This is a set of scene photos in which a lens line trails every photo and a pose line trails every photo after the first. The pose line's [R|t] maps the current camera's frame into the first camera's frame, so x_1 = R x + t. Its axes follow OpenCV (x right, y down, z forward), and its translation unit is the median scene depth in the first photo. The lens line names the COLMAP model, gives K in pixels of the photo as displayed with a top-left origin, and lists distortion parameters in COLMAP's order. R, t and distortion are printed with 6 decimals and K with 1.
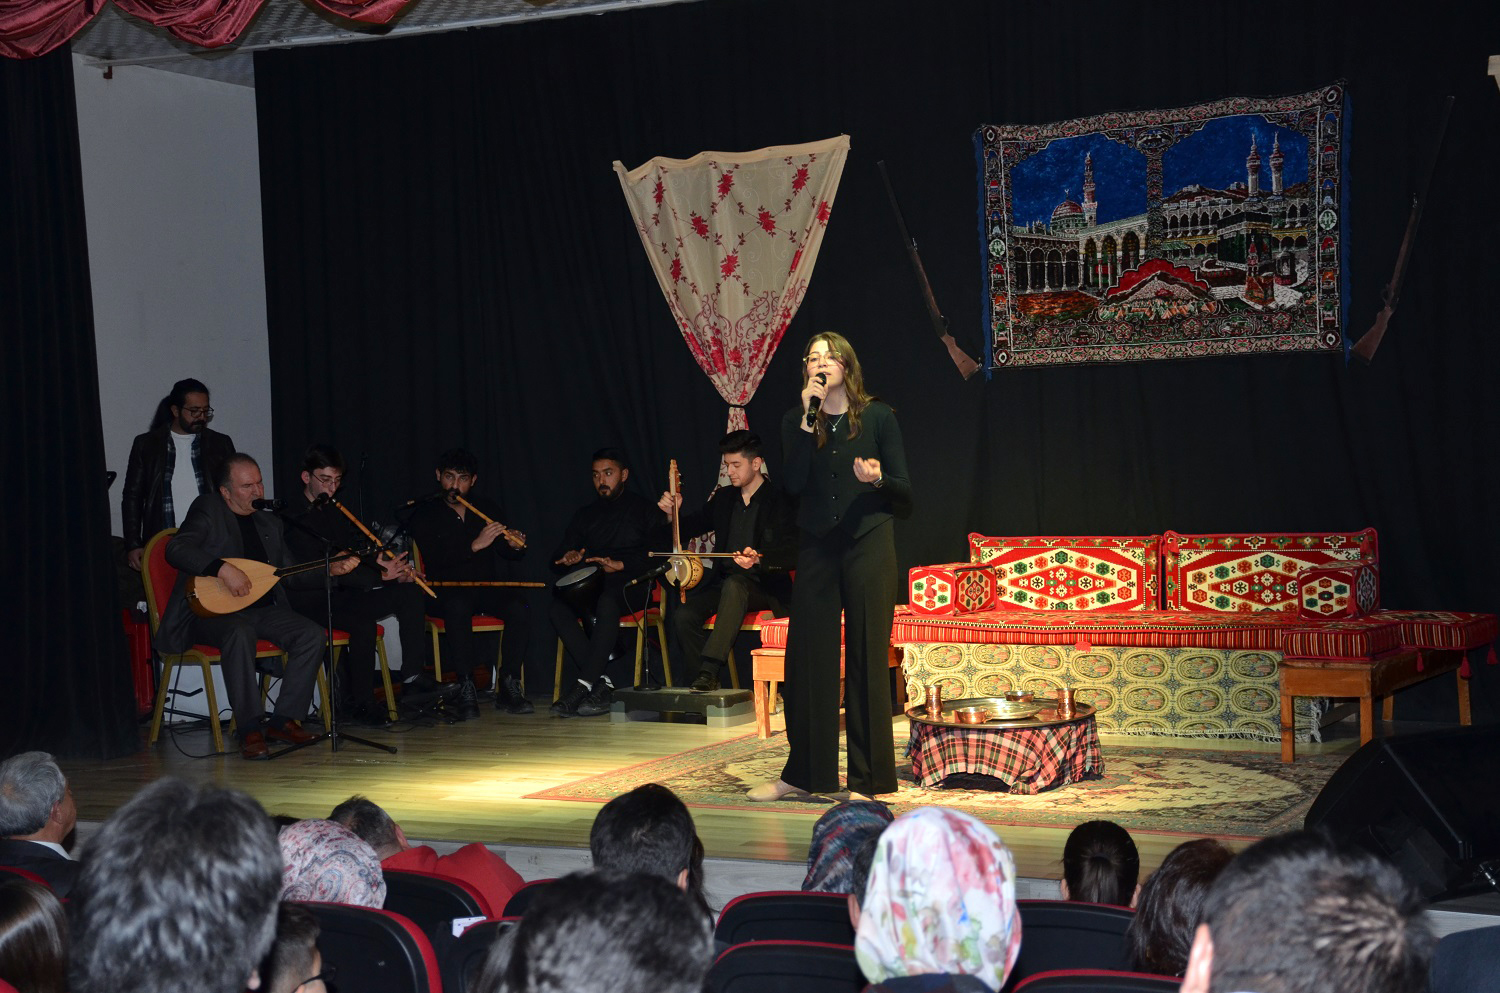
lens RADIAL K [[2435.2, 0, 750.0], [0, 2435.2, 496.5], [0, 0, 1]] dist [0.237704, 0.235957]
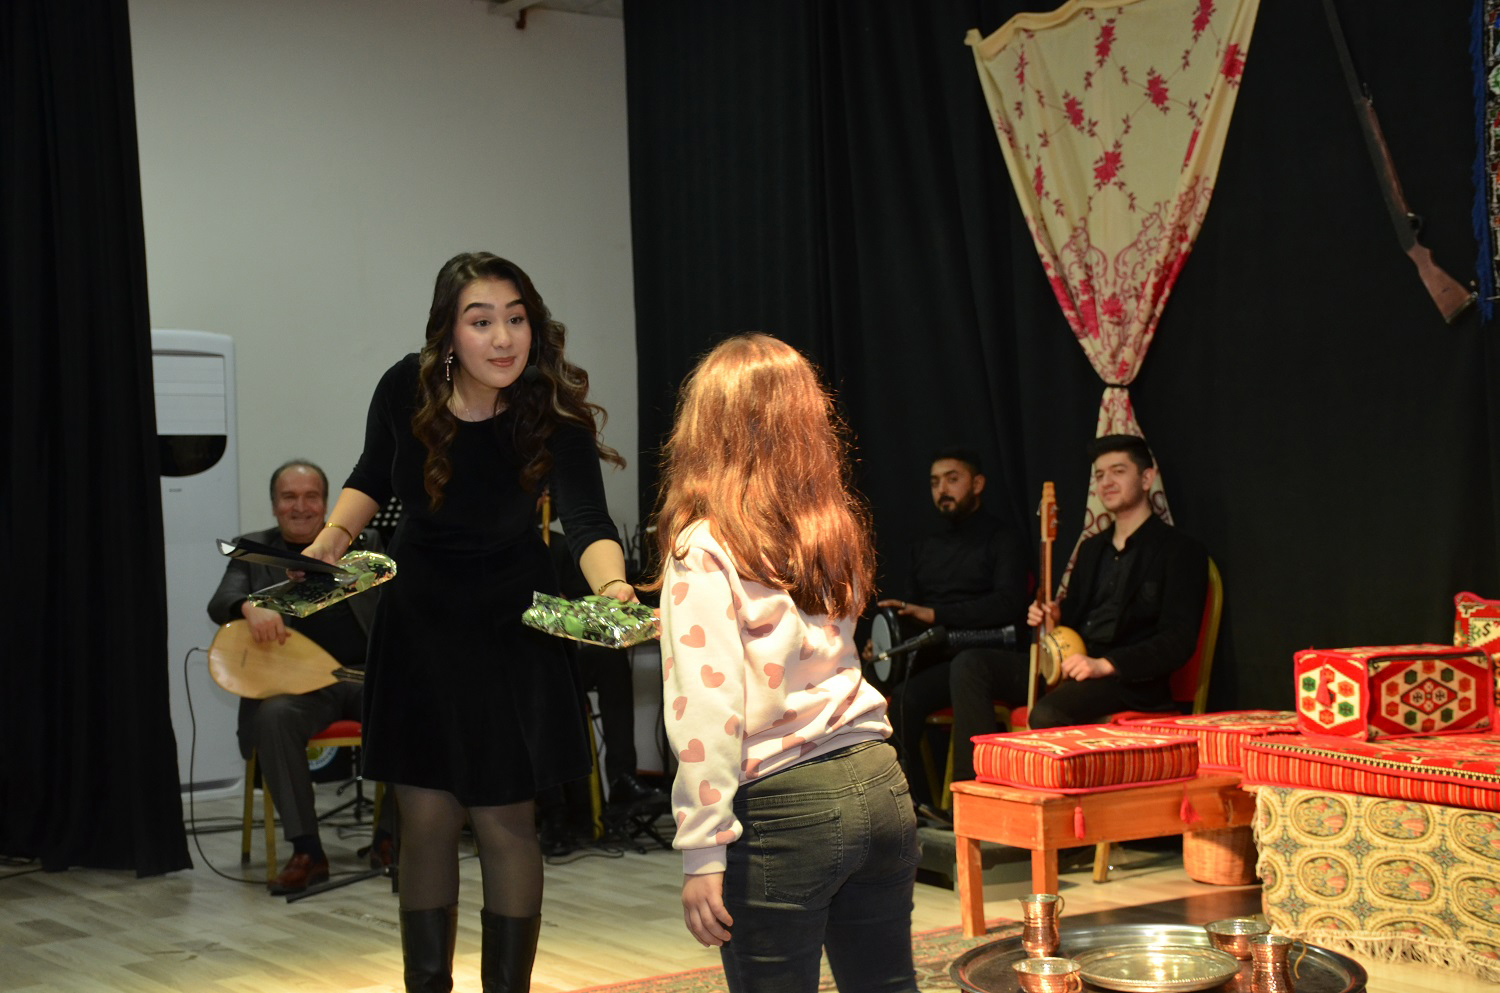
lens RADIAL K [[2192.7, 0, 750.0], [0, 2192.7, 496.5], [0, 0, 1]] dist [0.123698, 0.766536]
pose [[0.886726, -0.000238, -0.462296, 0.190479], [-0.010932, 0.999709, -0.021482, 0.005792], [0.462167, 0.024103, 0.886466, 0.477749]]
